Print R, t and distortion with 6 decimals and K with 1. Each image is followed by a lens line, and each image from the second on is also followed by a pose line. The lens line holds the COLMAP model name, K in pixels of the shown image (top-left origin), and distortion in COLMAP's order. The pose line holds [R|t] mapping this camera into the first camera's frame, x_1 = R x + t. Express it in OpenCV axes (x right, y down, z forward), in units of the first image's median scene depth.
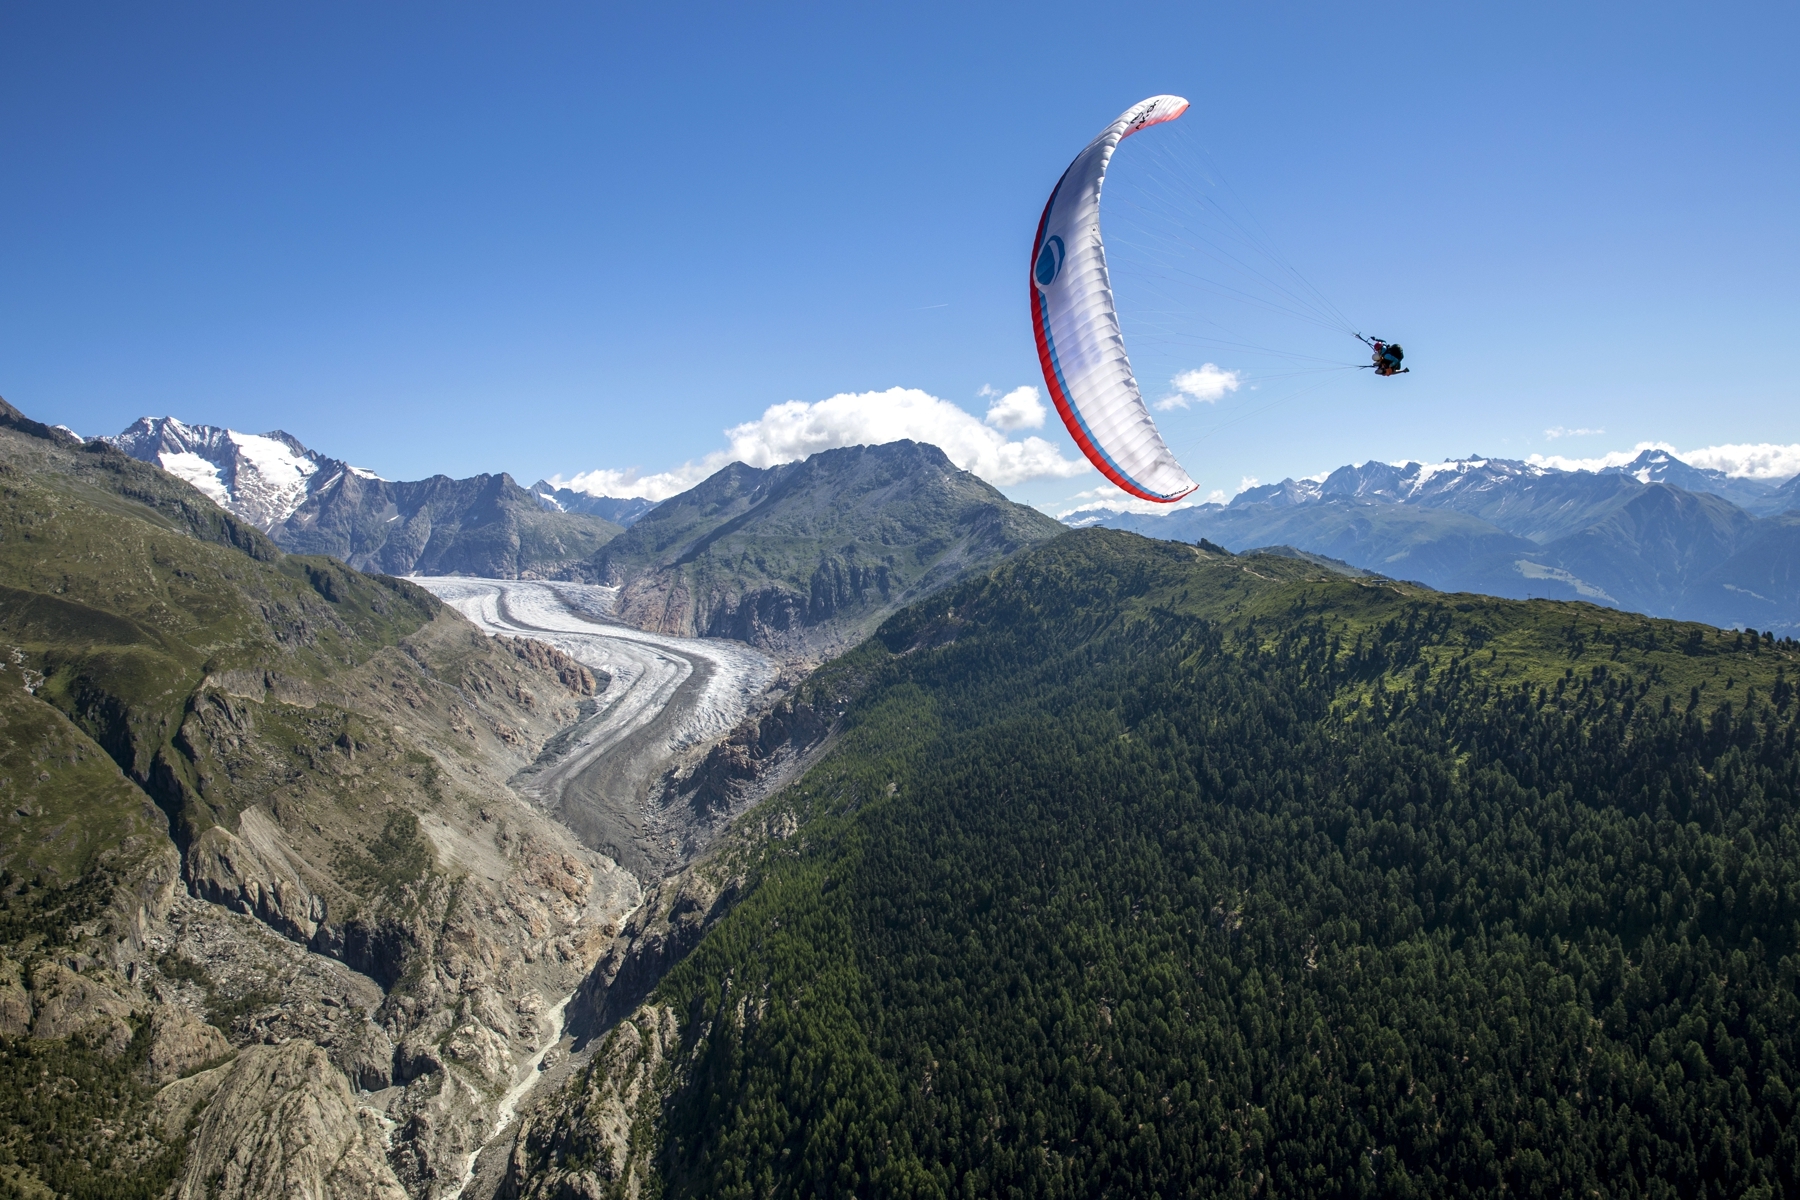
lens RADIAL K [[1331.1, 0, 923.6], [0, 1331.1, 563.5], [0, 0, 1]] dist [-0.098261, 0.095099]
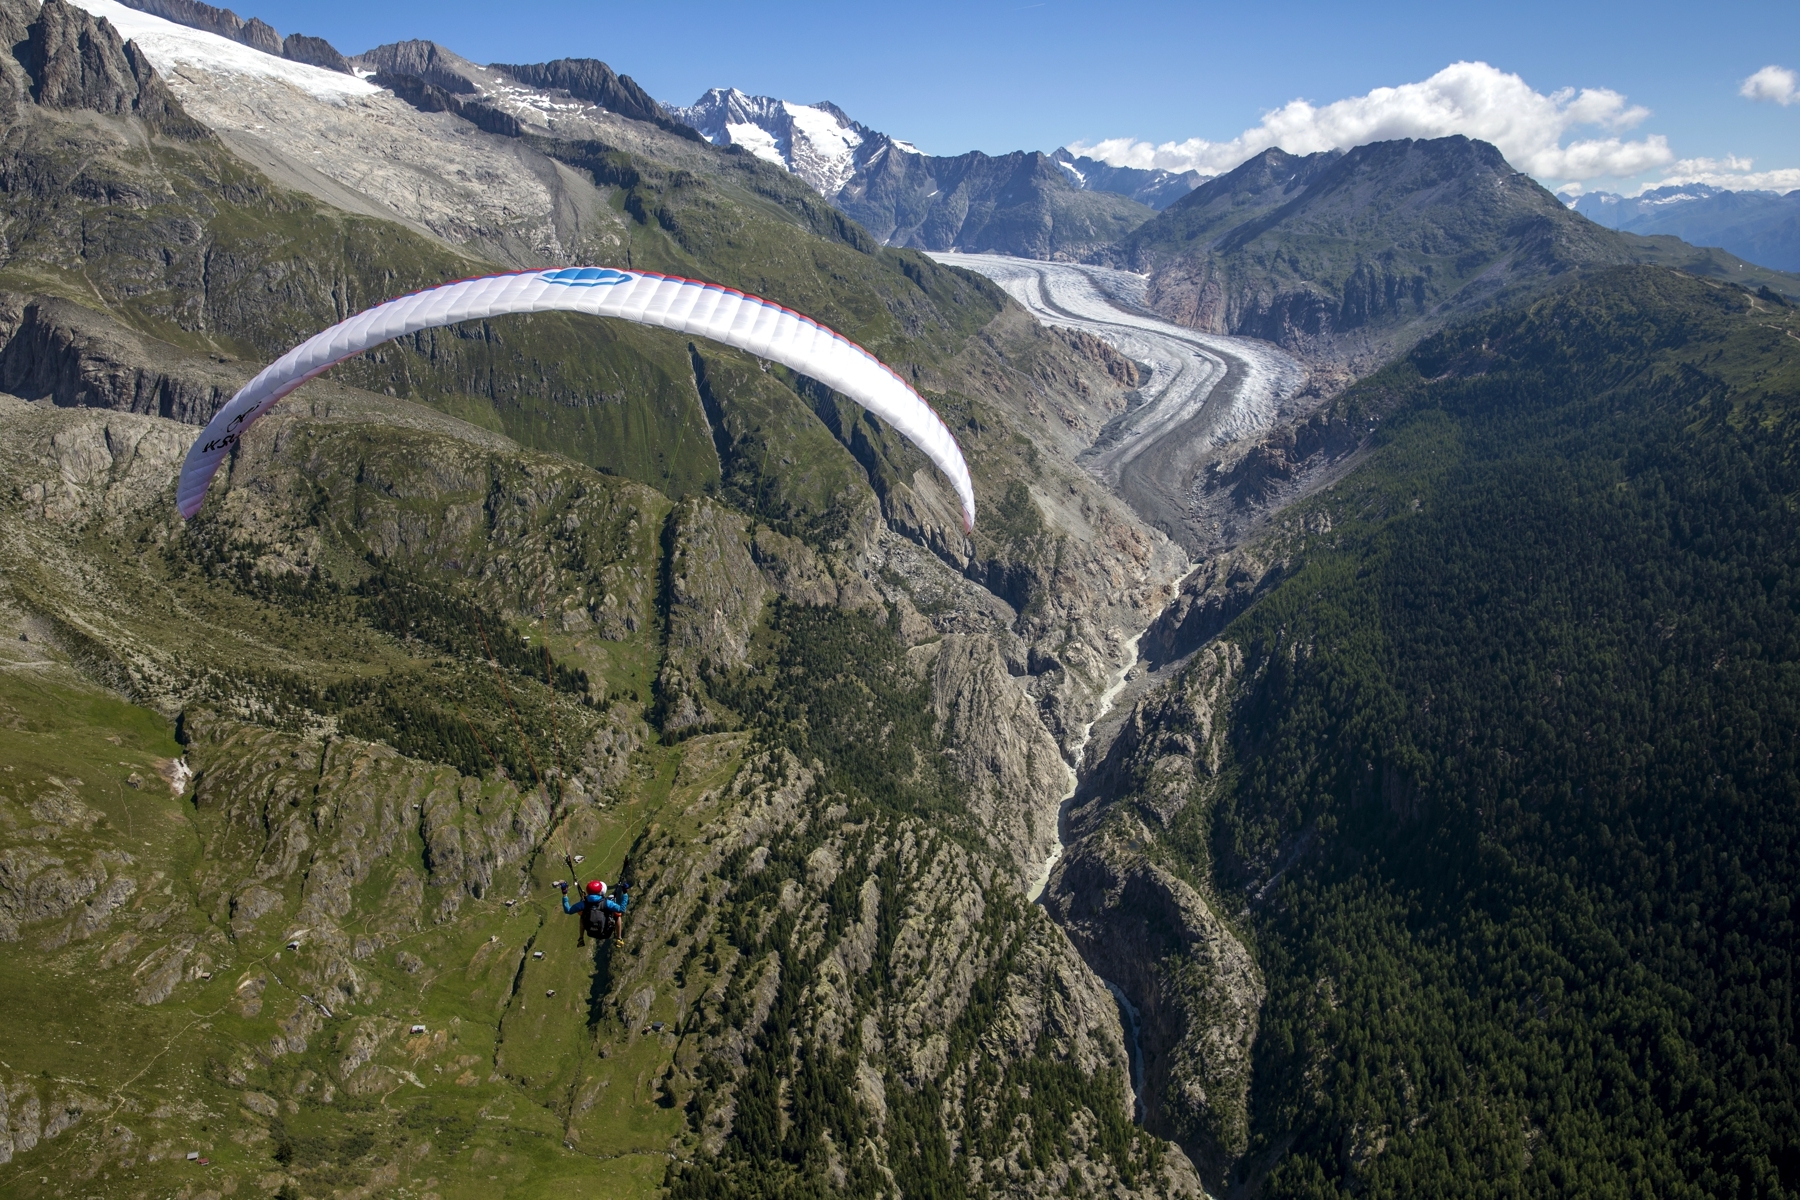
lens RADIAL K [[1331.1, 0, 923.6], [0, 1331.1, 563.5], [0, 0, 1]] dist [-0.098261, 0.095099]
pose [[0.927783, 0.121025, -0.352947, -0.009588], [-0.033547, 0.969160, 0.244138, -0.056257], [0.371609, -0.214667, 0.903230, -0.266889]]
